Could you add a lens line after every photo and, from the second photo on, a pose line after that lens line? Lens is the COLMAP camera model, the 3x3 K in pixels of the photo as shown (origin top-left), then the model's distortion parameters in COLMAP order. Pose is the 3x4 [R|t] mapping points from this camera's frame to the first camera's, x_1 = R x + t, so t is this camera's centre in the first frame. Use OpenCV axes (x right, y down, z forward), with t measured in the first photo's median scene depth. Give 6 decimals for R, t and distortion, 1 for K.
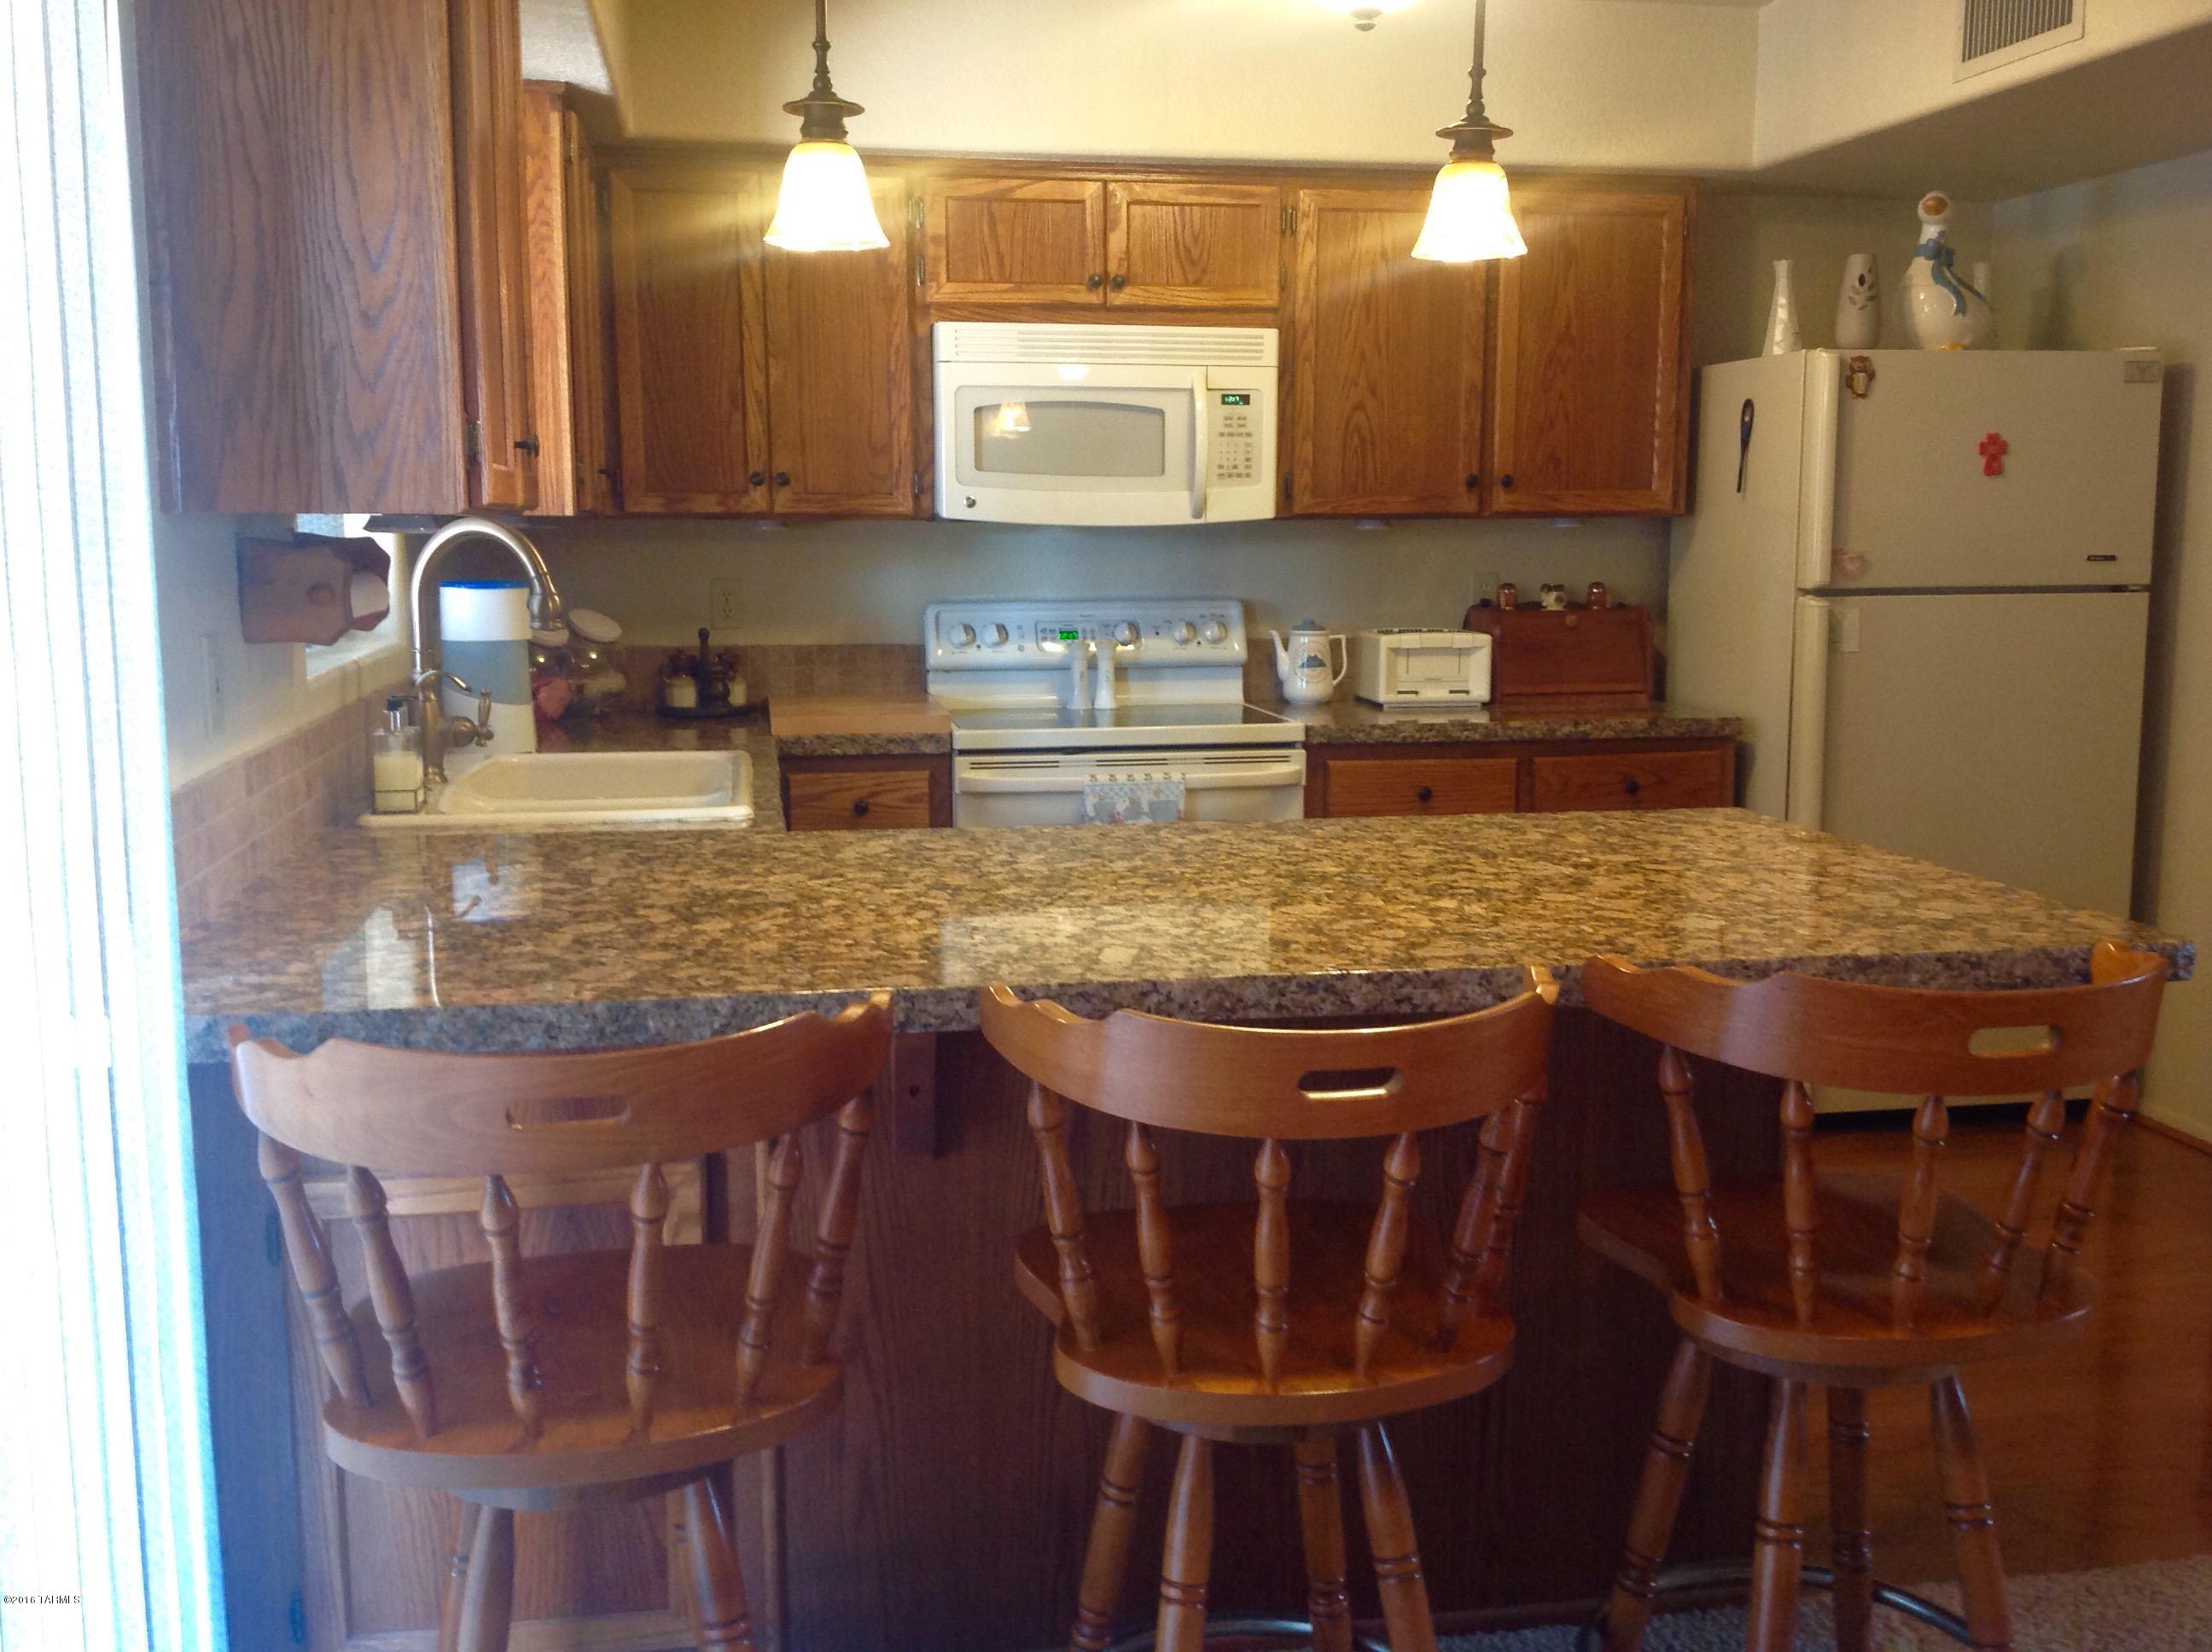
lens RADIAL K [[2093.1, 0, 1120.2], [0, 2093.1, 807.0], [0, 0, 1]] dist [0.195855, -0.490832]
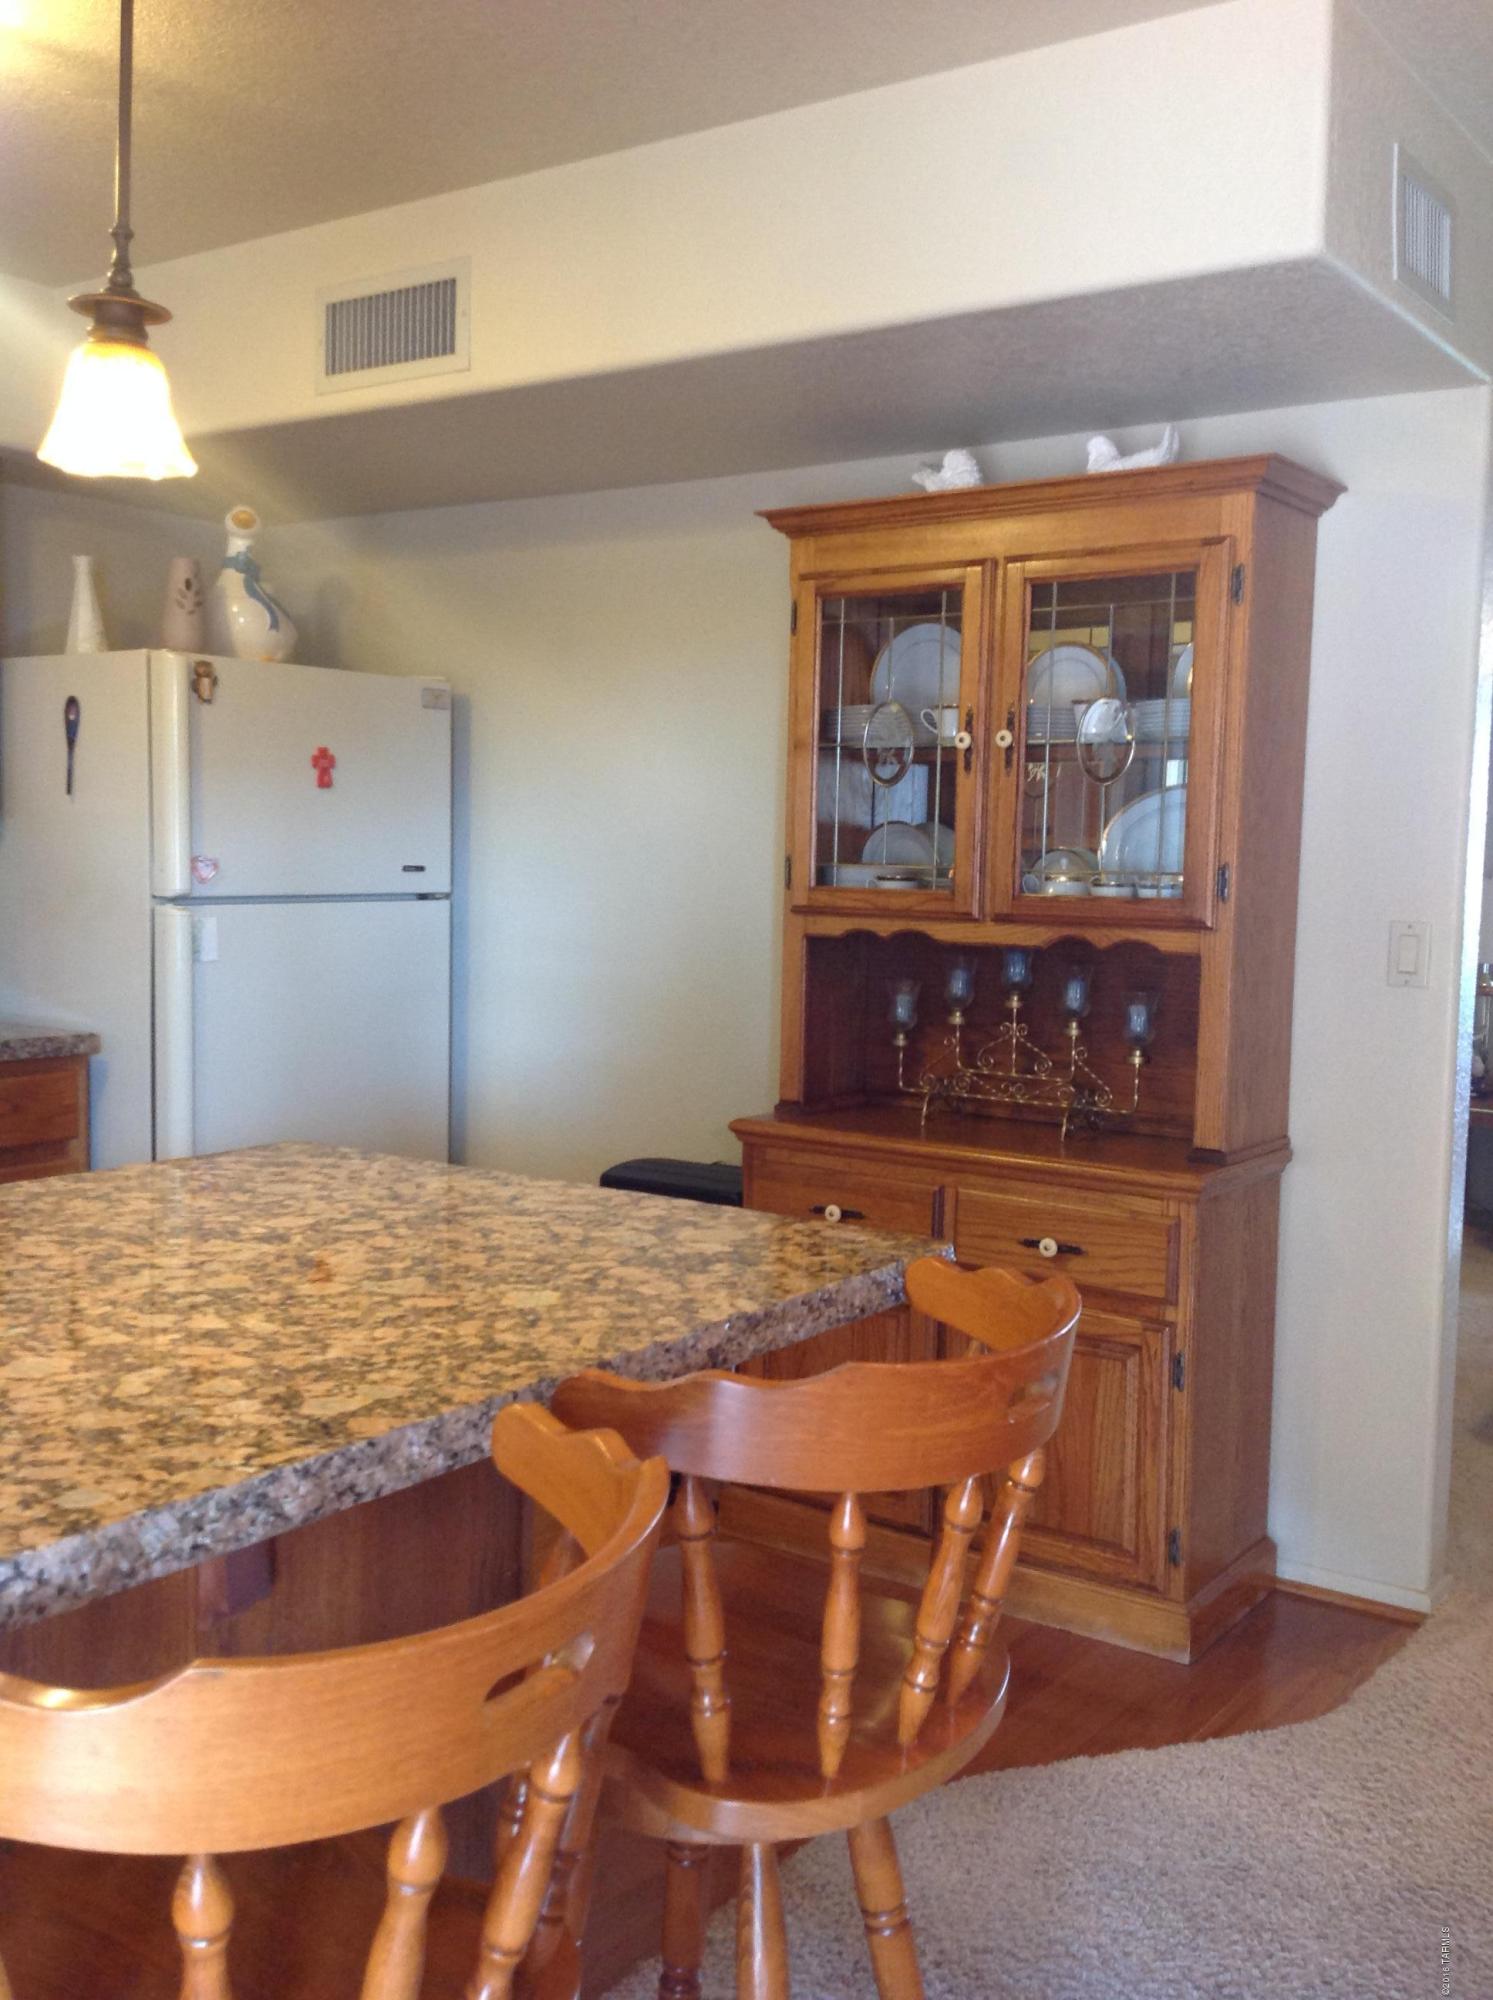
lens RADIAL K [[1887.2, 0, 757.8], [0, 1887.2, 990.2], [0, 0, 1]] dist [0.199749, -0.473356]
pose [[0.716611, -0.038999, 0.696382, -0.088843], [0.075456, 0.996910, -0.021818, -0.021299], [-0.693380, 0.068181, 0.717339, 0.195271]]
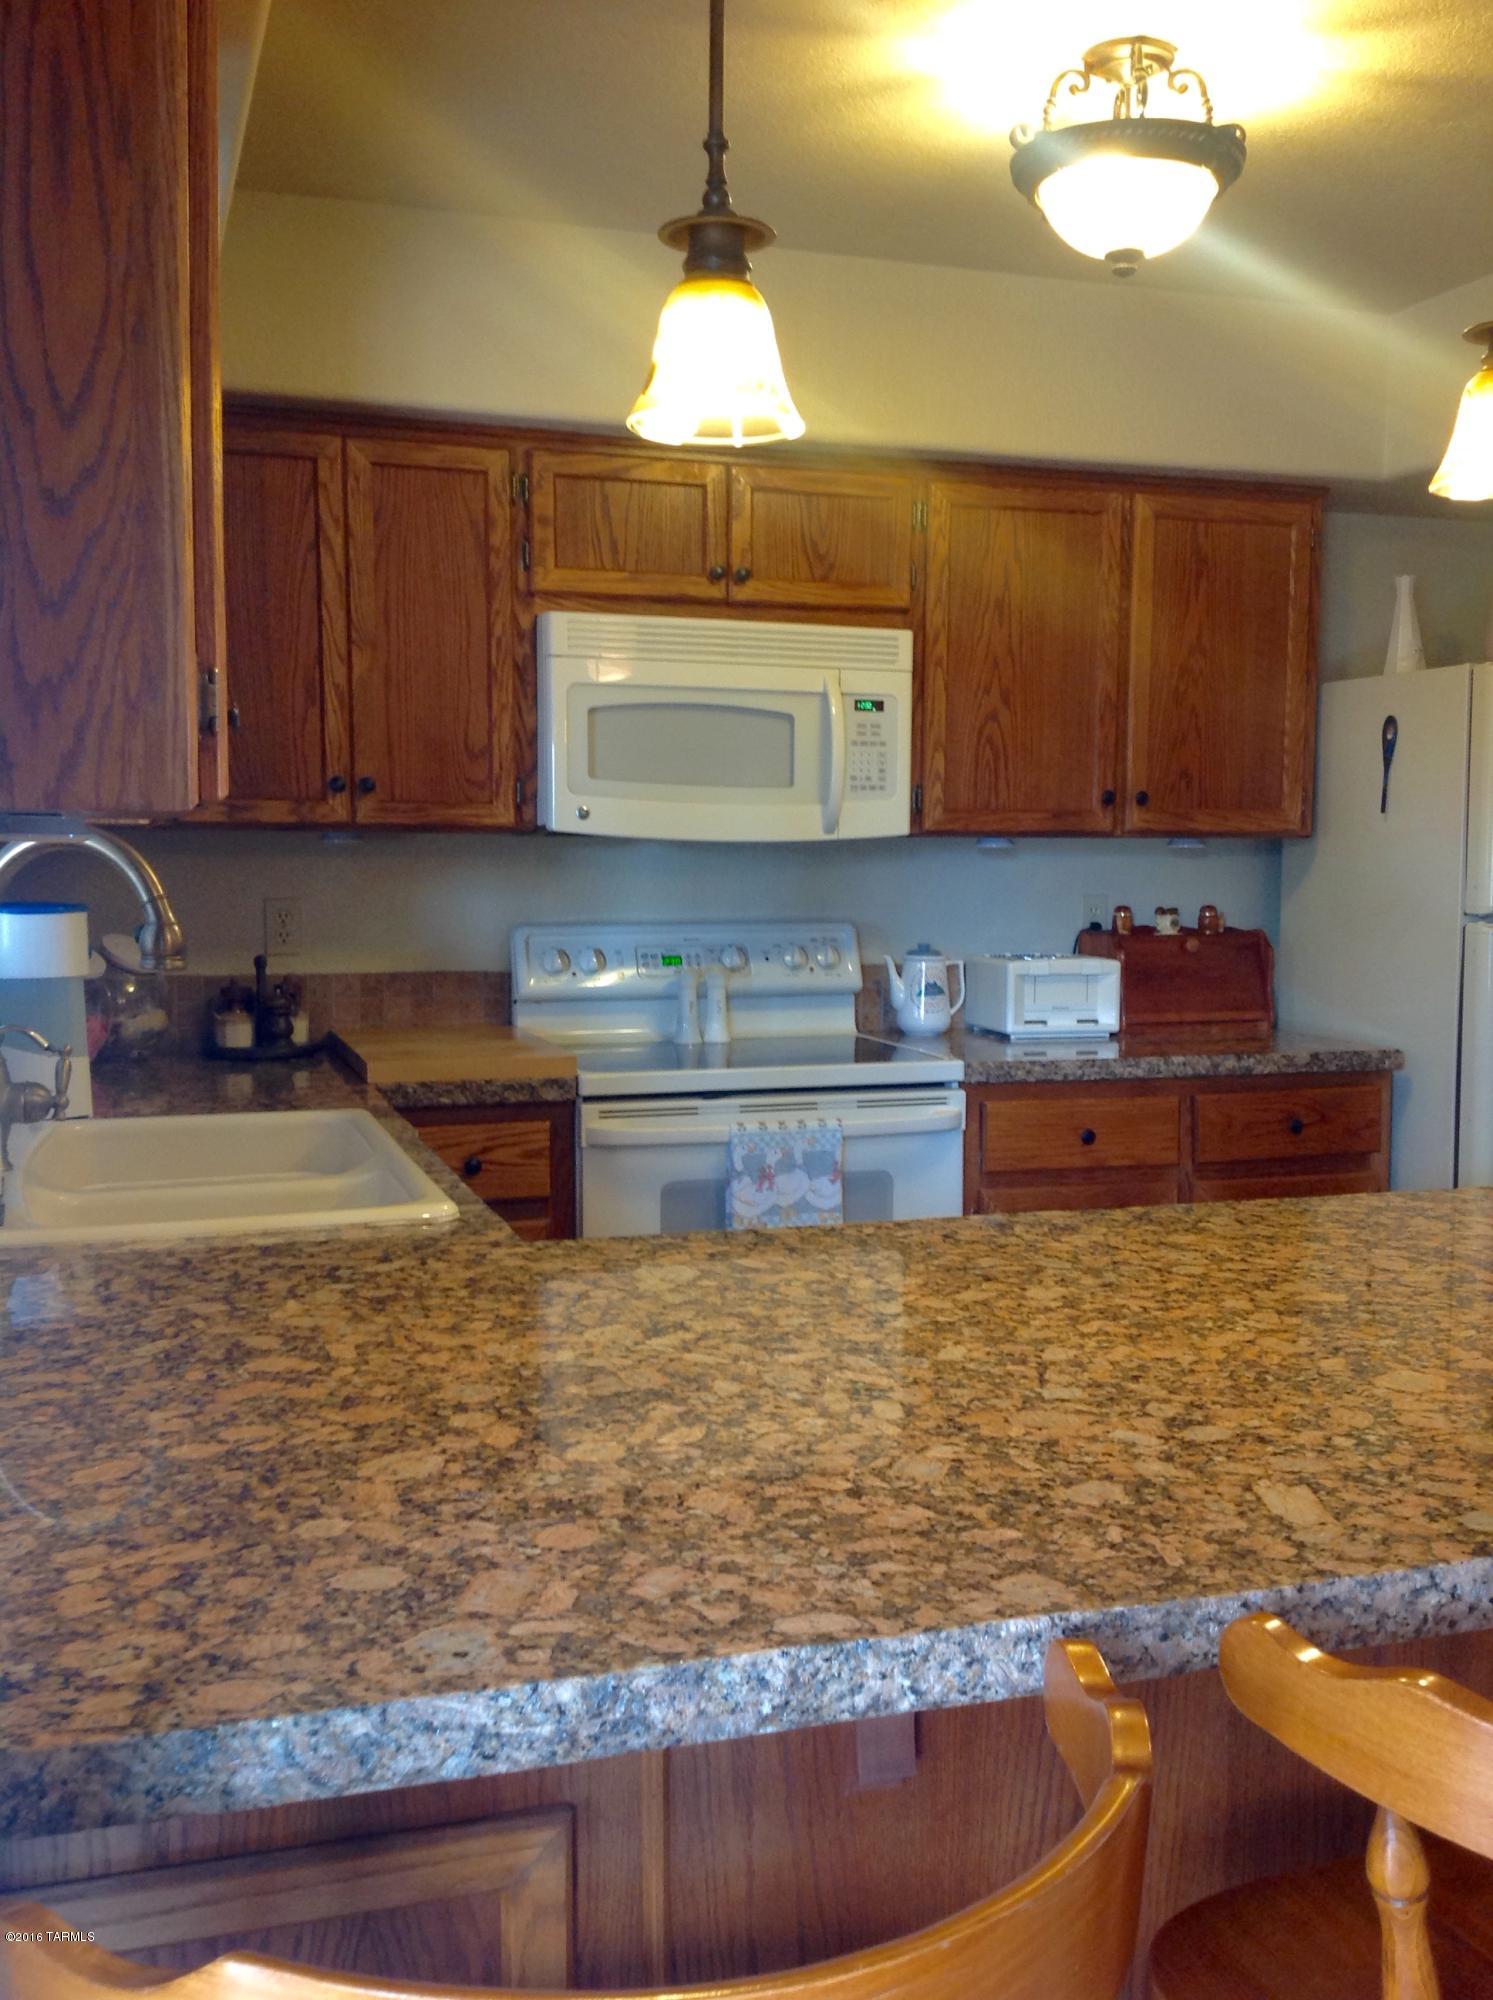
lens RADIAL K [[1906.5, 0, 785.1], [0, 1906.5, 995.8], [0, 0, 1]] dist [0.192428, -0.494178]
pose [[0.988776, -0.004461, 0.149338, -0.108436], [0.012684, 0.998452, -0.054153, -0.023855], [-0.148865, 0.055439, 0.987302, 0.197870]]
